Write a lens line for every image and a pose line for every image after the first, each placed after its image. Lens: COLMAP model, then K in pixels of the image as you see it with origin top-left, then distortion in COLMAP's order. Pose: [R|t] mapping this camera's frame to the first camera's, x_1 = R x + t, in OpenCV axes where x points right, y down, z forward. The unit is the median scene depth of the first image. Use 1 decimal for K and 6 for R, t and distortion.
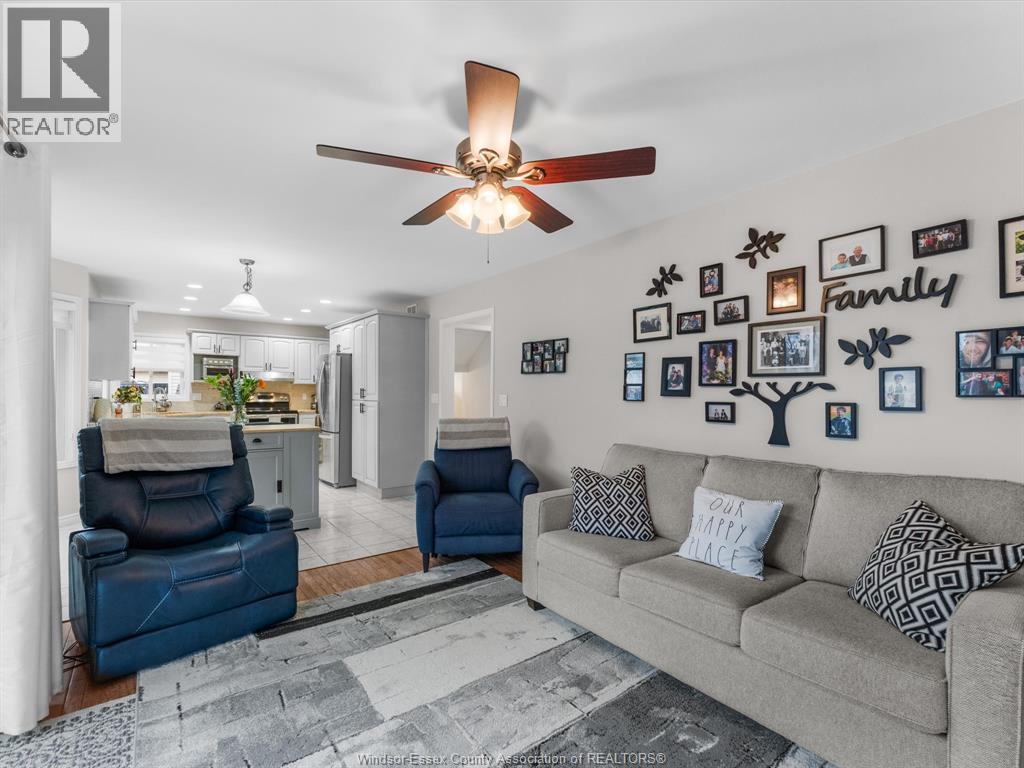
lens RADIAL K [[471.7, 0, 509.3], [0, 471.7, 393.3], [0, 0, 1]] dist [-0.000536, 0.000551]
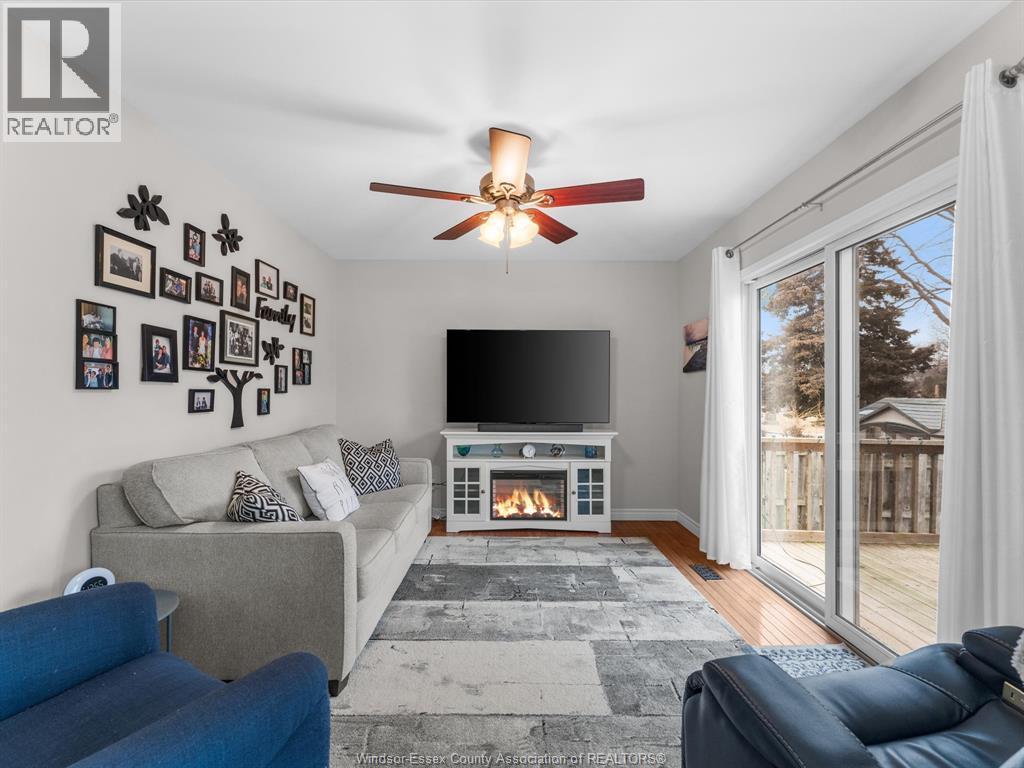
lens RADIAL K [[471.7, 0, 510.9], [0, 471.7, 385.5], [0, 0, 1]] dist [-0.000536, 0.000551]
pose [[-0.795316, -0.001830, 0.606193, -0.566054], [-0.007721, 0.999945, -0.007110, 0.014359], [-0.606146, -0.010335, -0.795286, 1.406745]]
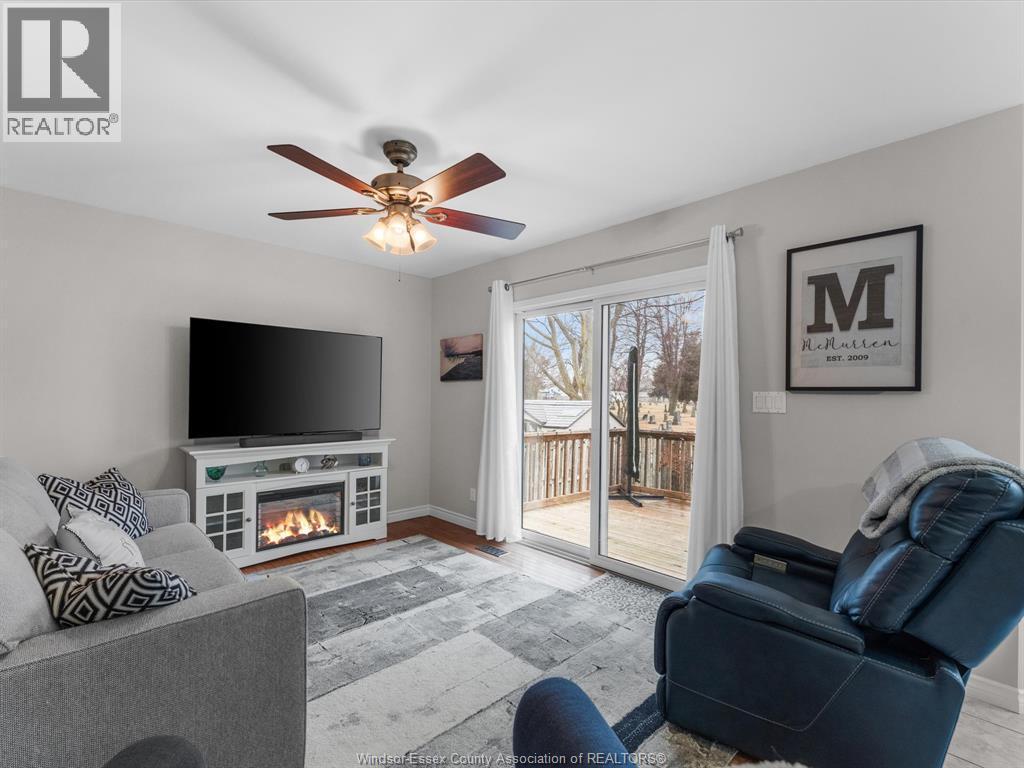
lens RADIAL K [[471.7, 0, 510.1], [0, 471.7, 391.1], [0, 0, 1]] dist [-0.000536, 0.000551]
pose [[-0.993251, -0.017330, -0.114680, -0.133070], [-0.017004, 0.999848, -0.003824, -0.004277], [0.114728, -0.001848, -0.993395, 1.577381]]
